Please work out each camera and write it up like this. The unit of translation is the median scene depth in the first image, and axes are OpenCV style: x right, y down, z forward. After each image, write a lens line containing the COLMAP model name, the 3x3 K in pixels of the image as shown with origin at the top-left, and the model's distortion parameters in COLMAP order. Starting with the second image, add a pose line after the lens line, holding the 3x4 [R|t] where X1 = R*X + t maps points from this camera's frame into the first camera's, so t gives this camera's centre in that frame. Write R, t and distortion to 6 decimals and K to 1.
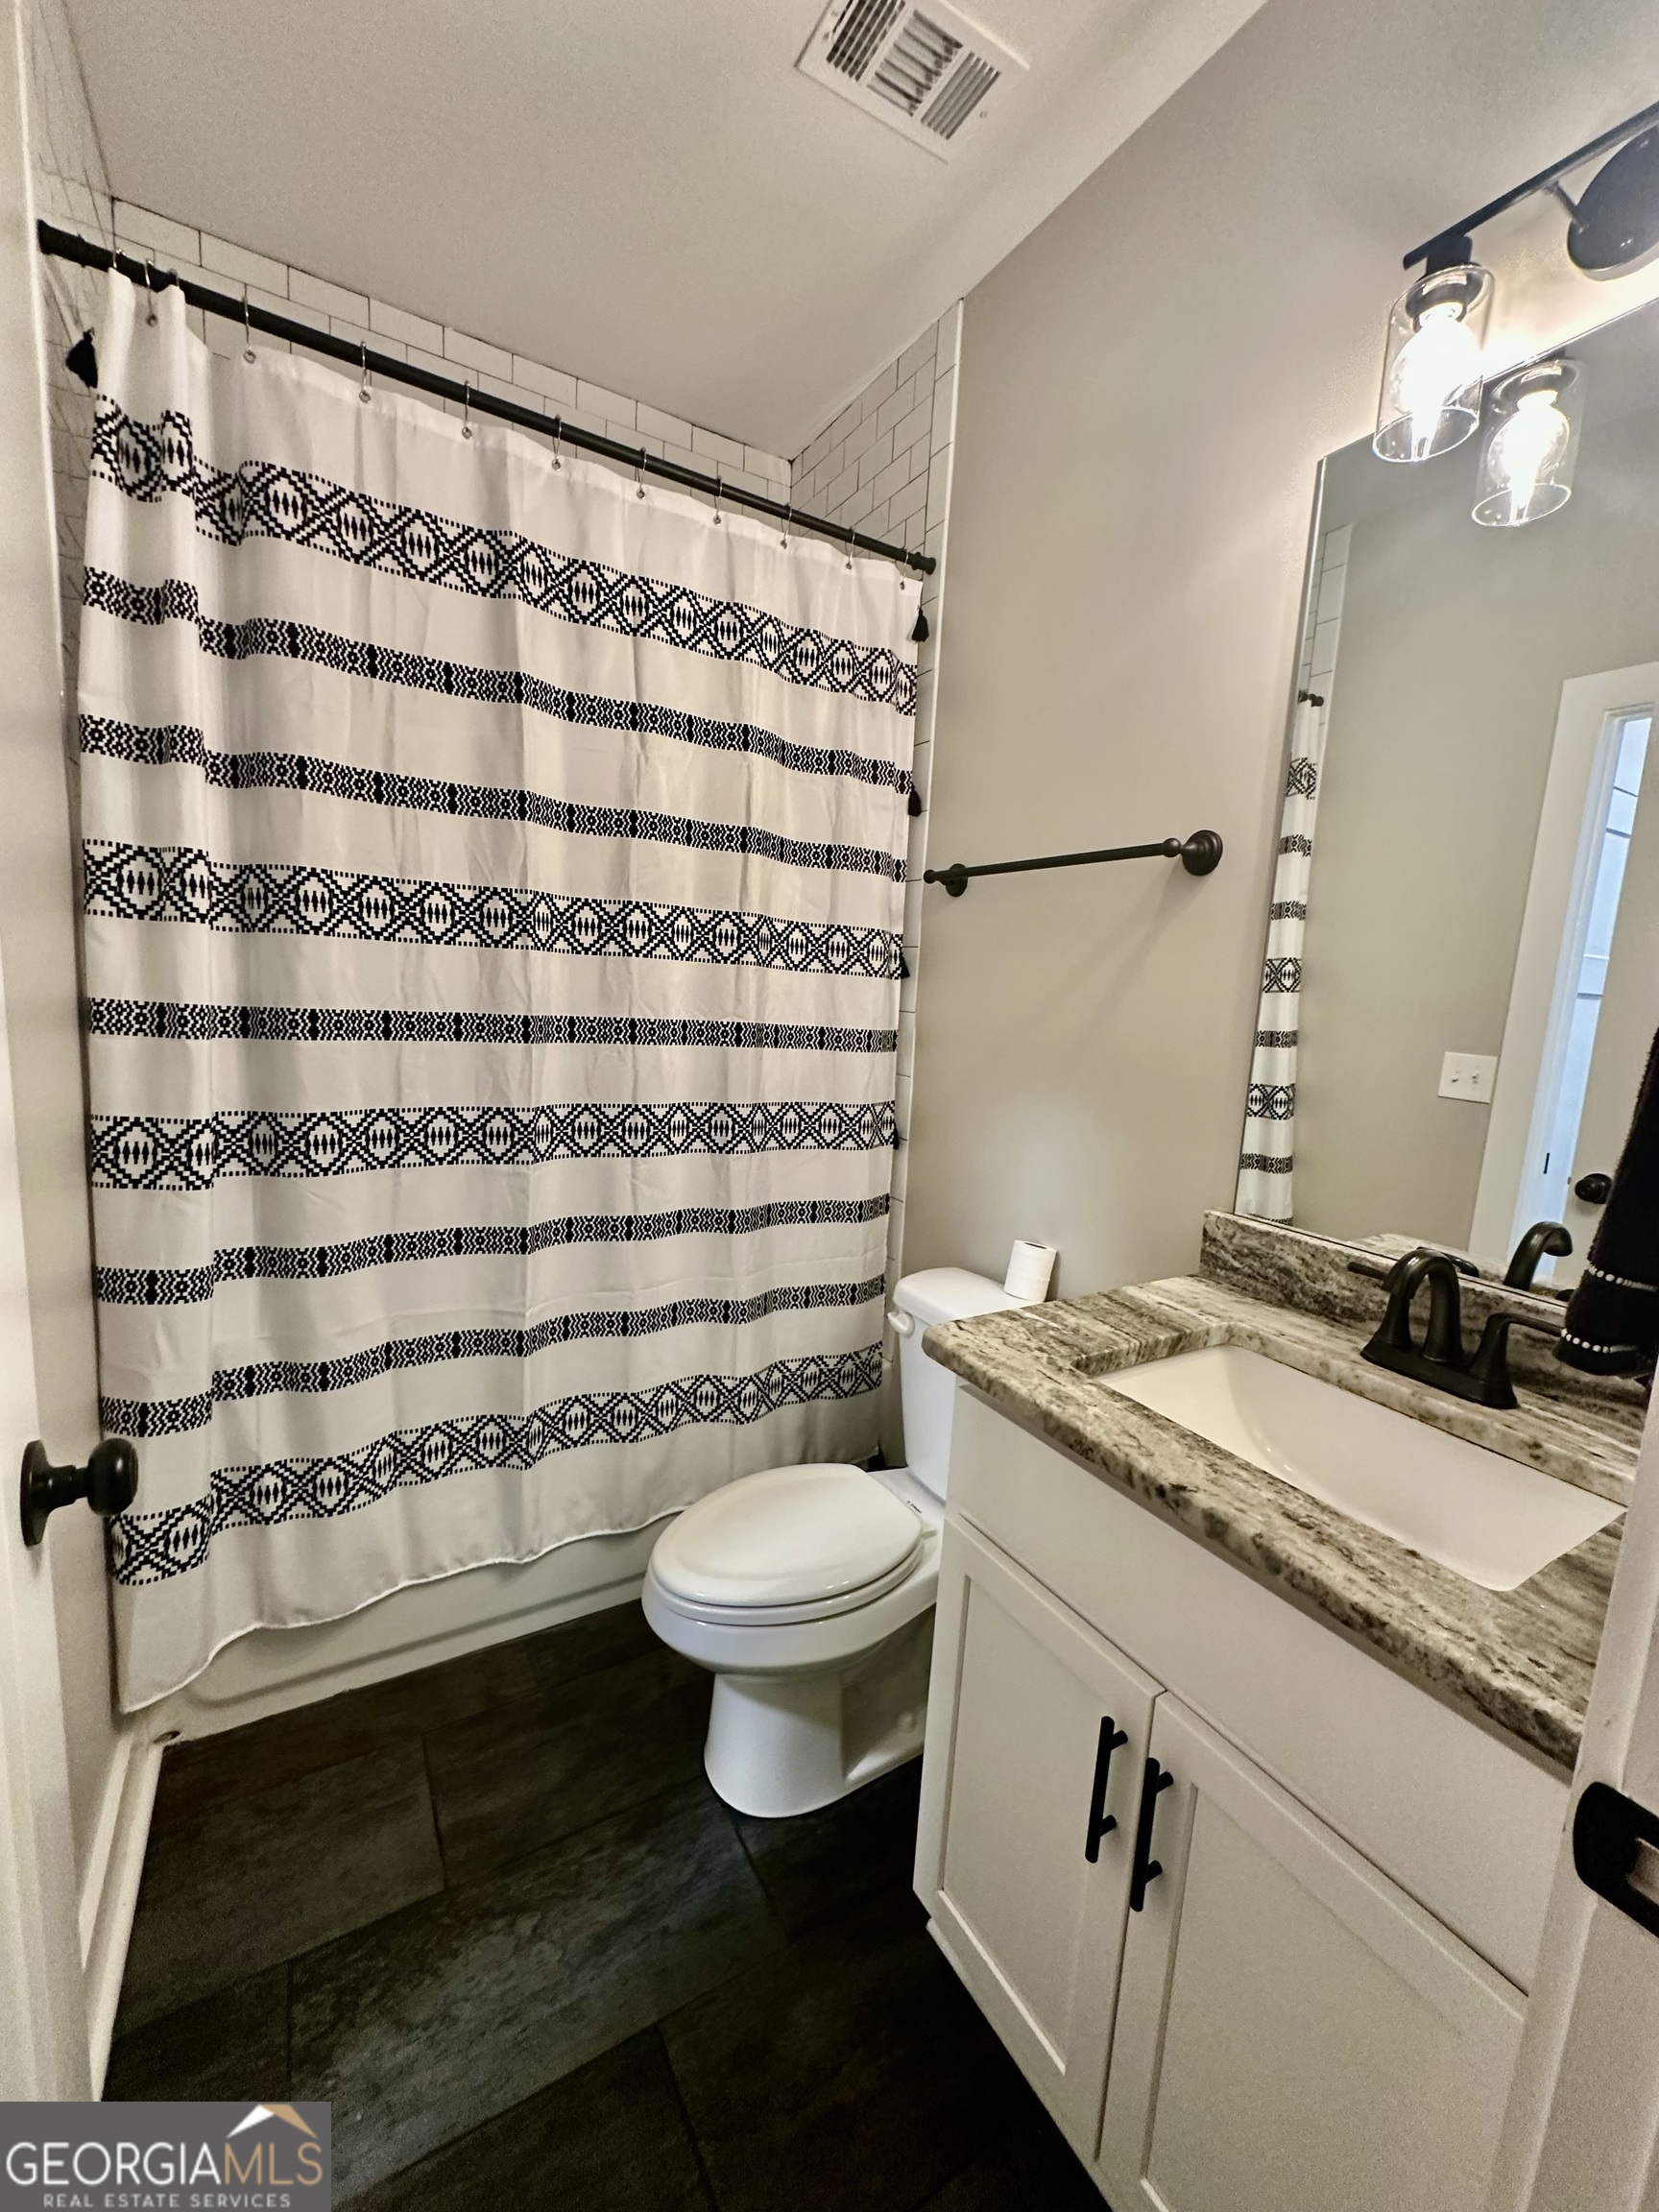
lens RADIAL K [[881.6, 0, 833.2], [0, 881.6, 1107.0], [0, 0, 1]] dist [-0.004665, 0.001340]
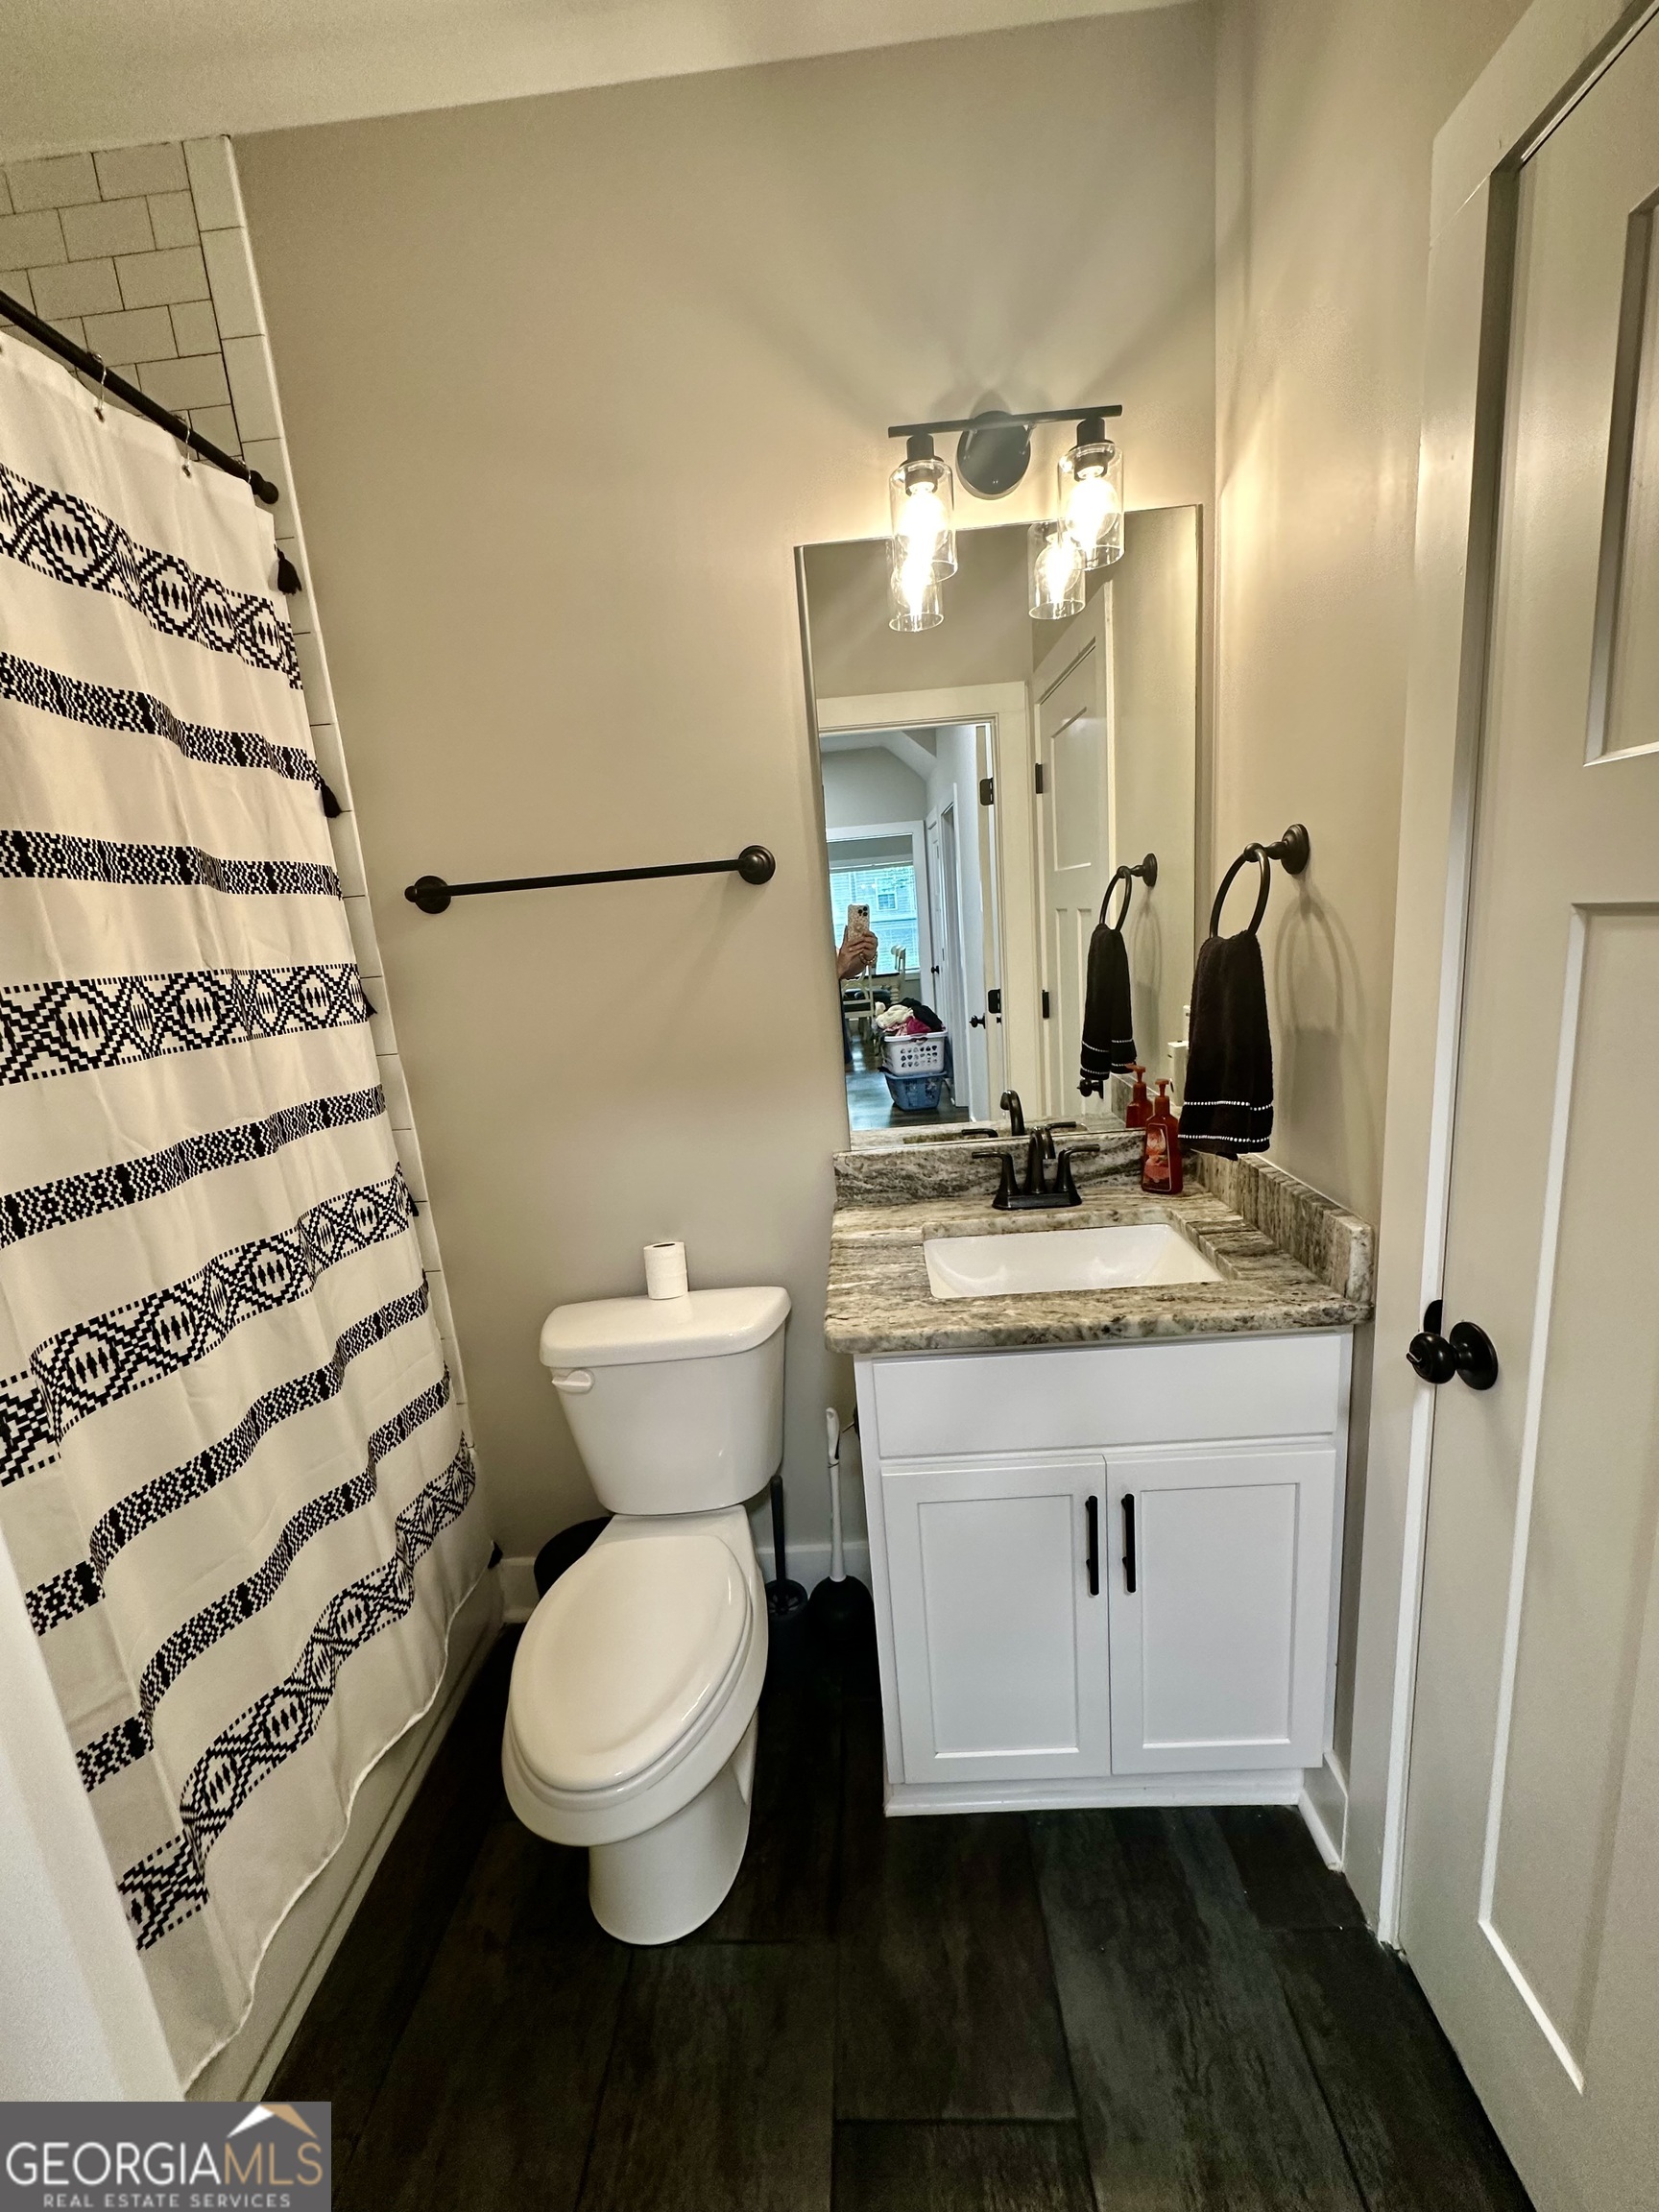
lens RADIAL K [[881.6, 0, 829.1], [0, 881.6, 1108.1], [0, 0, 1]] dist [-0.004665, 0.001340]
pose [[0.540305, -0.274998, 0.795265, -0.422011], [0.230864, 0.957271, 0.174170, -0.125972], [-0.809180, 0.089493, 0.580705, 0.214778]]
